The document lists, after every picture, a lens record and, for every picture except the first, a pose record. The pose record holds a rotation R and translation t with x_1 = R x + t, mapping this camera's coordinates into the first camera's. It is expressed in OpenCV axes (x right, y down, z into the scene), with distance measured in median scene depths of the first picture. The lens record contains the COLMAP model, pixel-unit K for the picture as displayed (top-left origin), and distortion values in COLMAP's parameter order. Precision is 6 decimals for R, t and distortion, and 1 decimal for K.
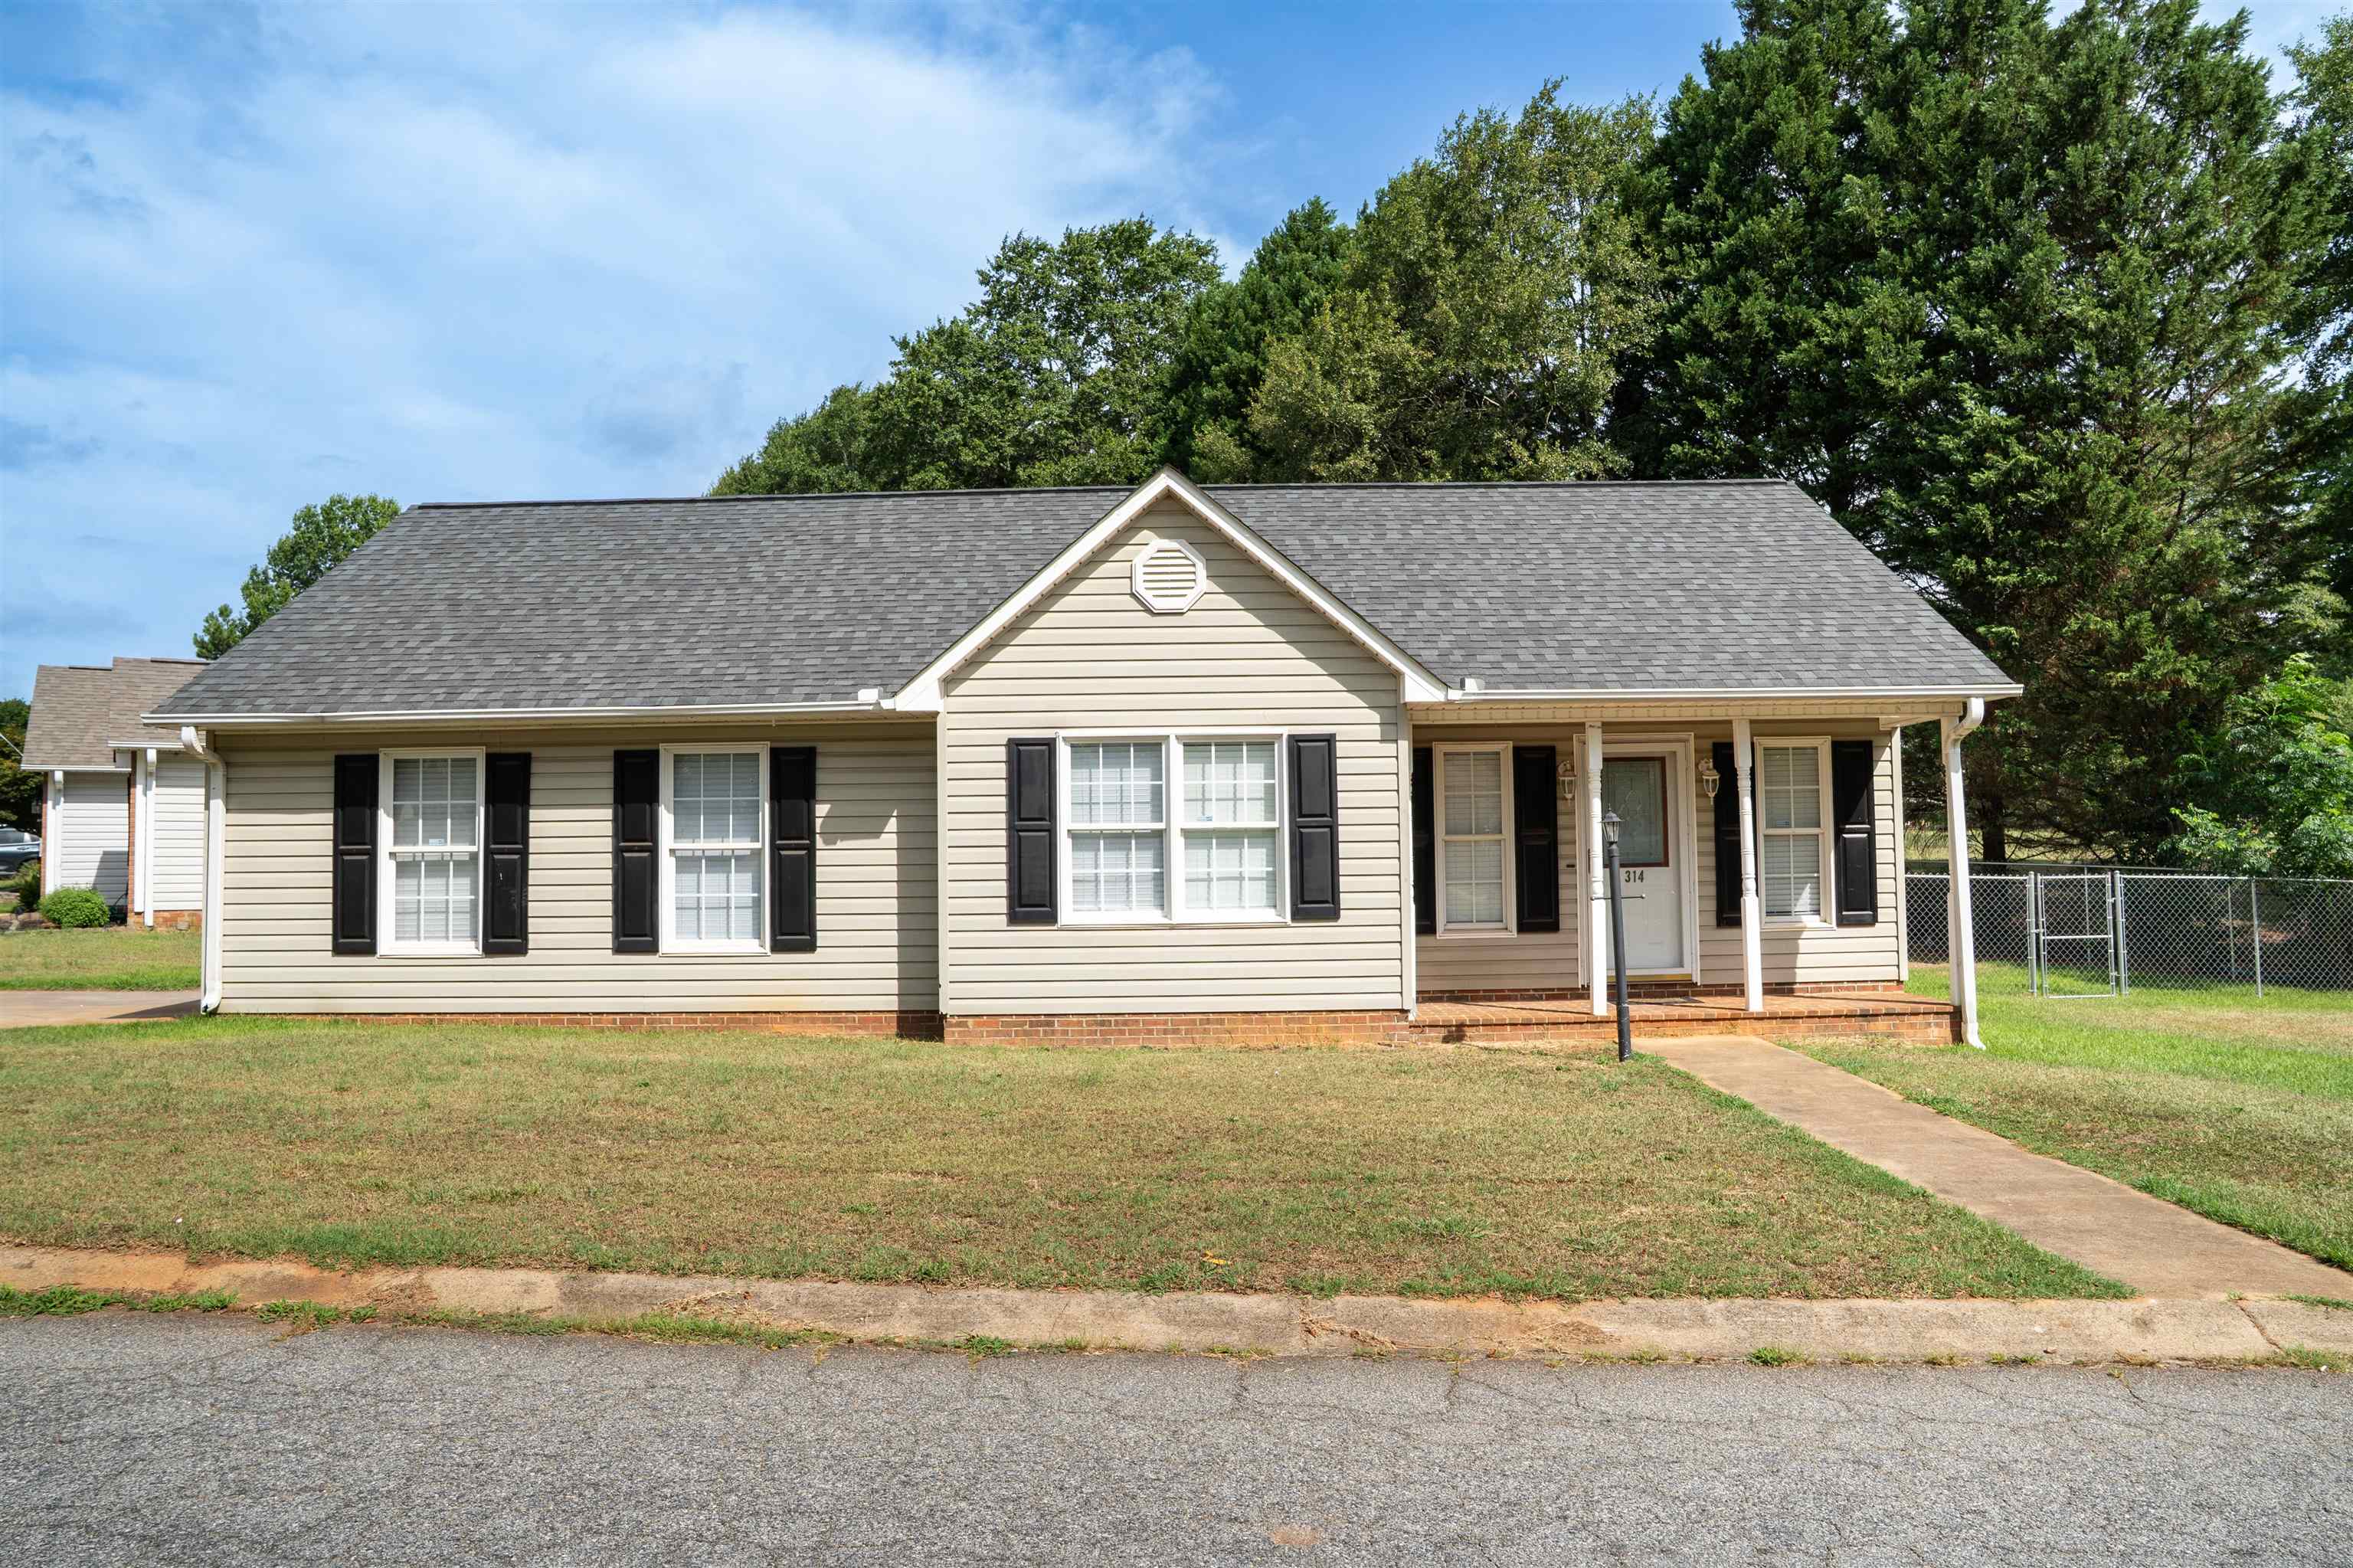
lens RADIAL K [[1662.6, 0, 1157.6], [0, 1662.6, 763.6], [0, 0, 1]] dist [-0.131006, 0.095546]
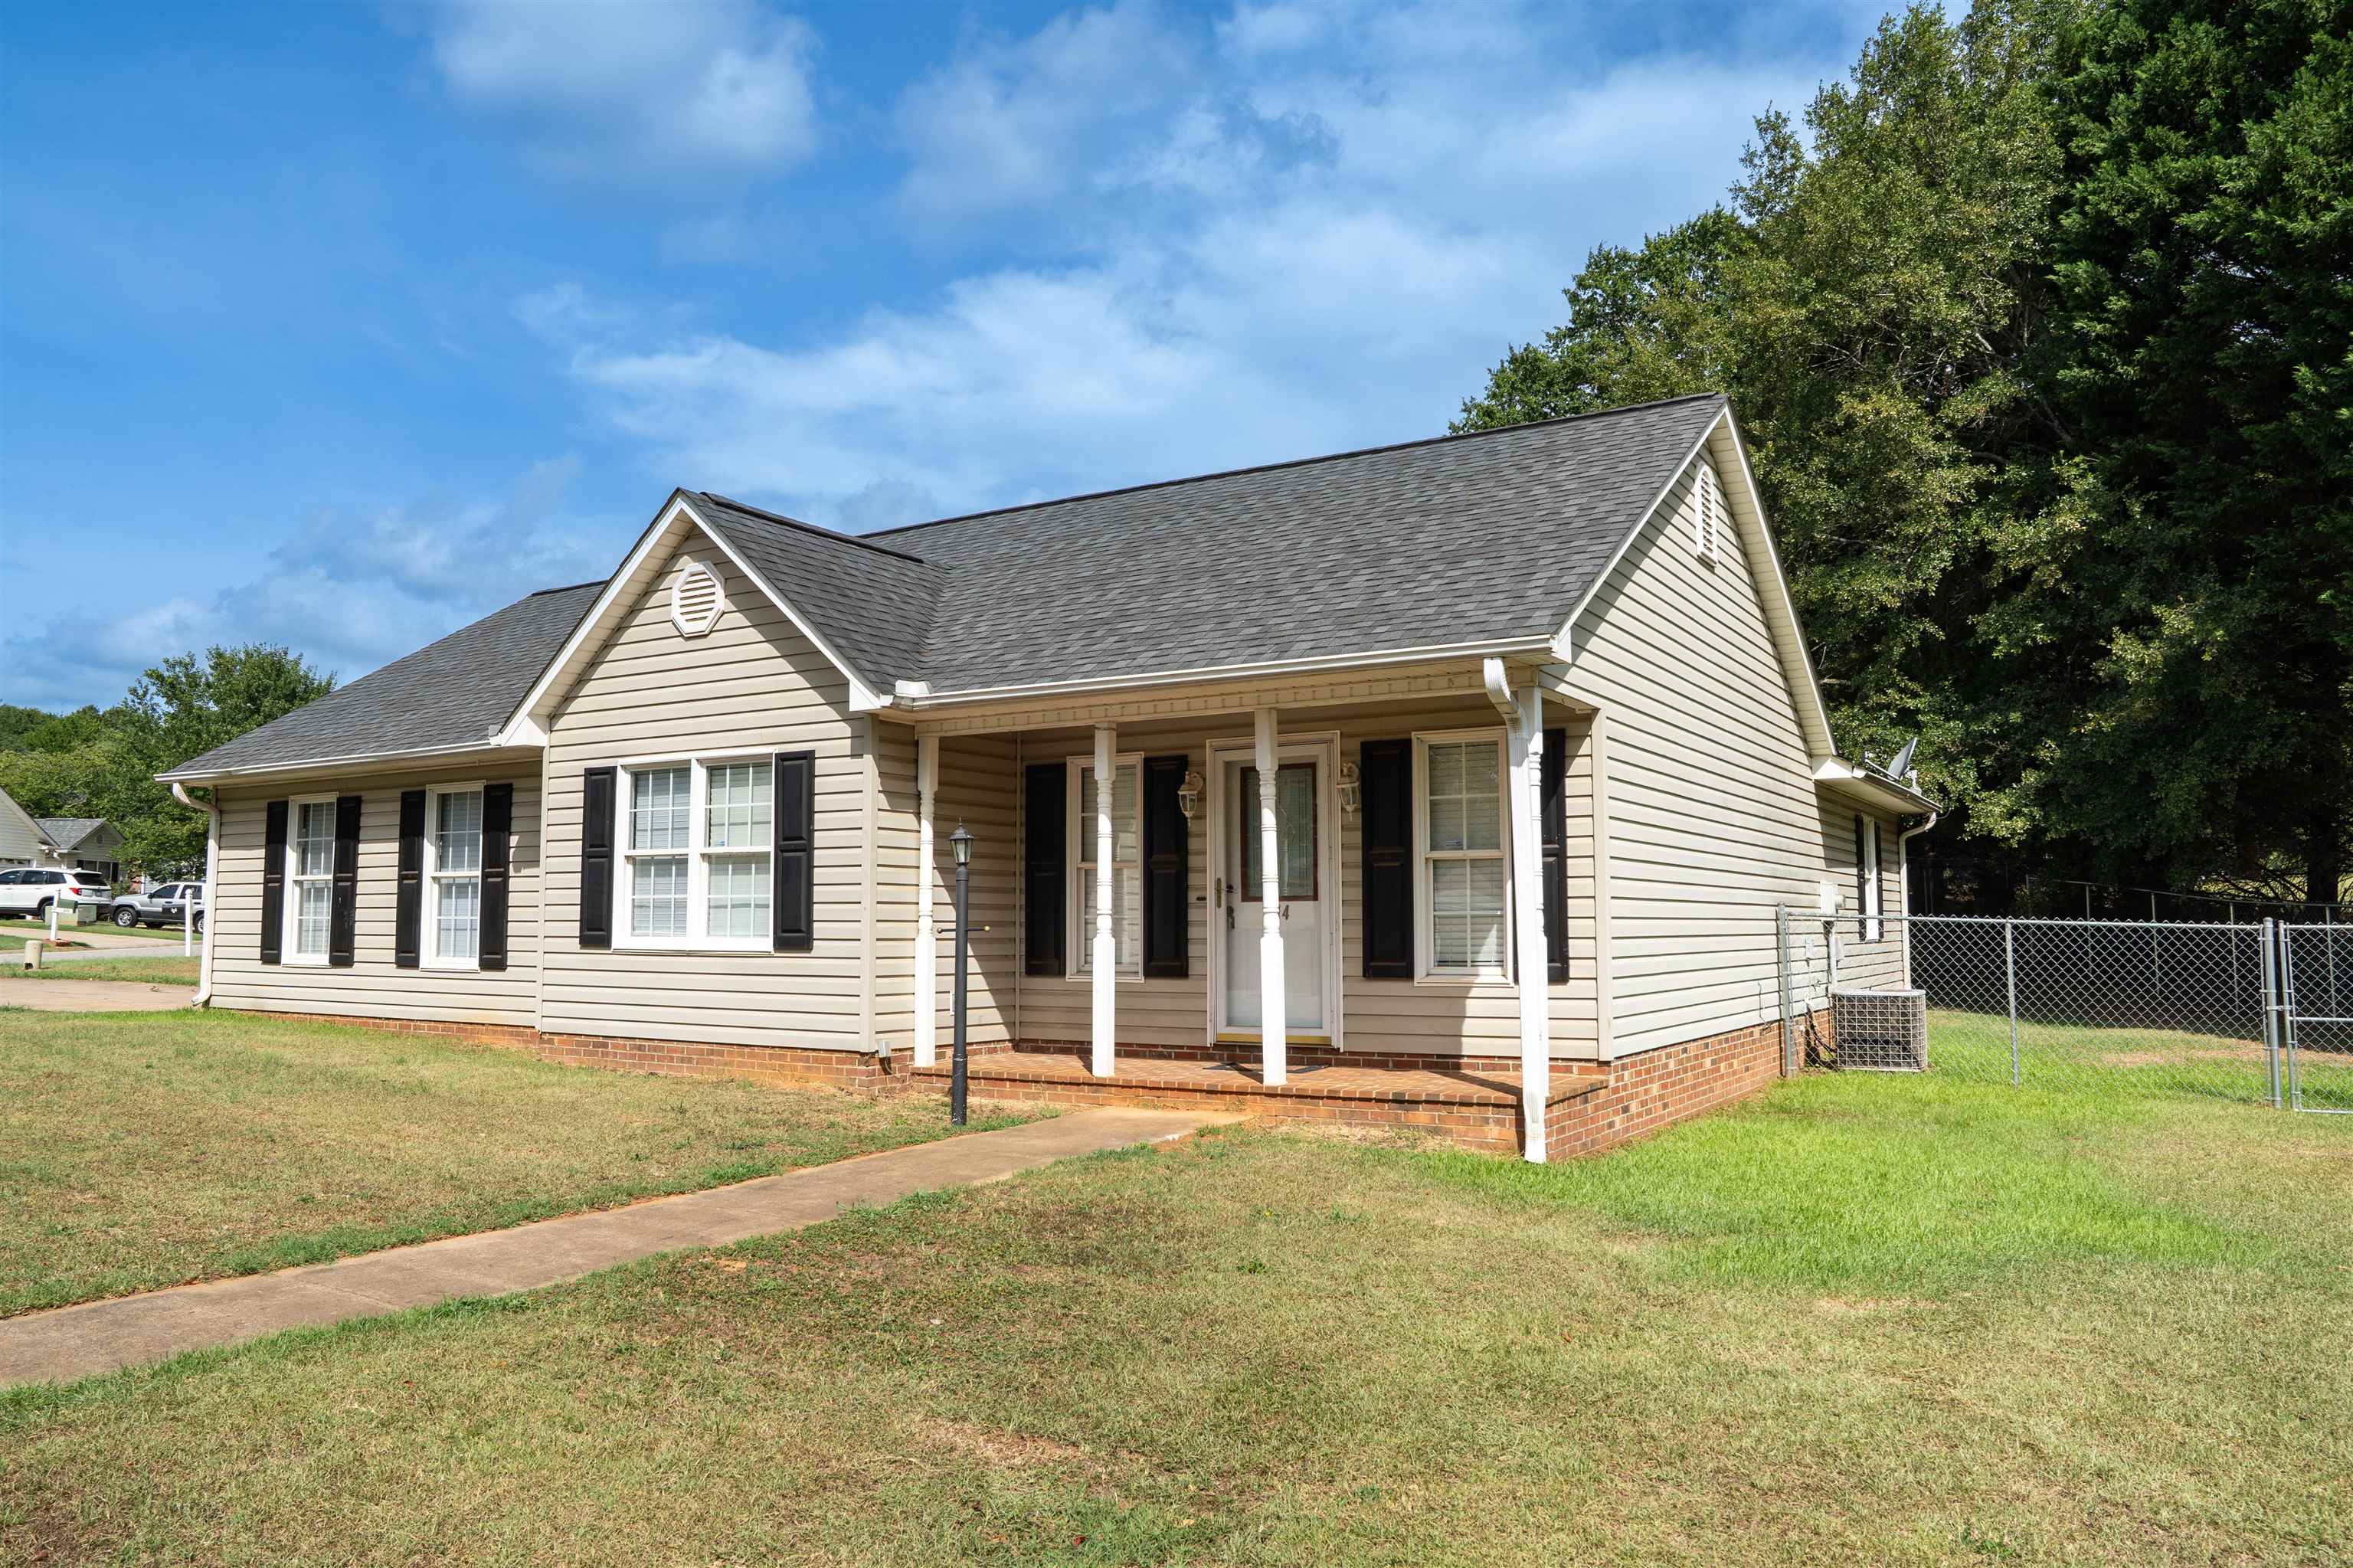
lens RADIAL K [[1662.6, 0, 1157.6], [0, 1662.6, 763.6], [0, 0, 1]] dist [-0.131006, 0.095546]
pose [[0.853454, -0.039546, -0.519666, 0.729497], [0.021568, 0.998943, -0.040598, 0.030169], [0.520722, 0.023440, 0.853404, 0.299107]]
